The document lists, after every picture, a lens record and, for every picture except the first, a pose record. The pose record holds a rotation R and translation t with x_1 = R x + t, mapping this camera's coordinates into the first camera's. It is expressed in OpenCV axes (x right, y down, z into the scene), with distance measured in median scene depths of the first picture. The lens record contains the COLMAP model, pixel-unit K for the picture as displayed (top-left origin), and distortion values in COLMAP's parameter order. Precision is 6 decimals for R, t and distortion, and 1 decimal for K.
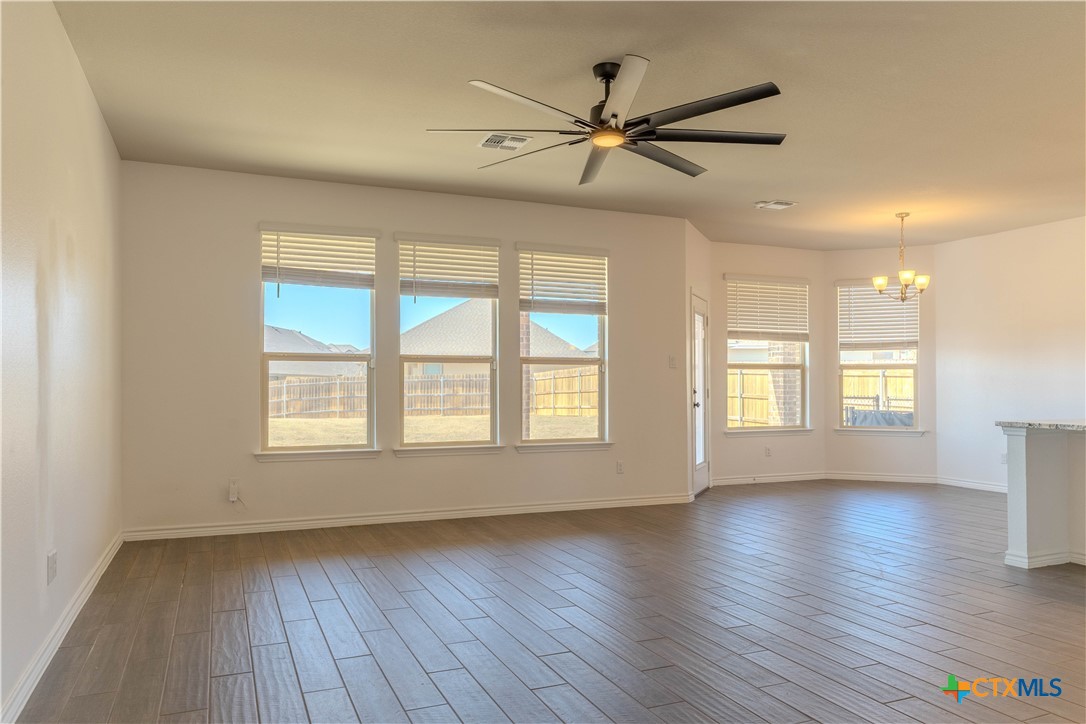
lens RADIAL K [[754.2, 0, 551.9], [0, 754.2, 370.7], [0, 0, 1]] dist [0.013107, -0.001314]
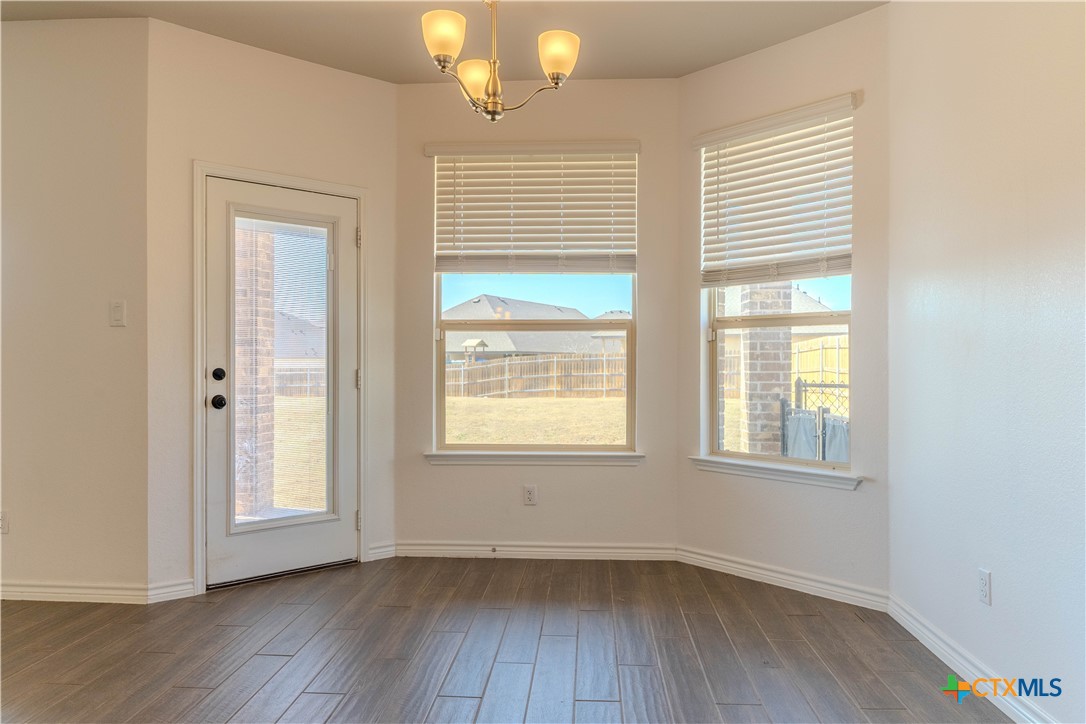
lens RADIAL K [[754.2, 0, 539.8], [0, 754.2, 360.5], [0, 0, 1]] dist [0.013107, -0.001314]
pose [[0.895657, 0.000626, -0.444744, 0.124334], [0.005994, 0.999891, 0.013479, 0.002774], [0.444705, -0.014739, 0.895556, 0.135793]]
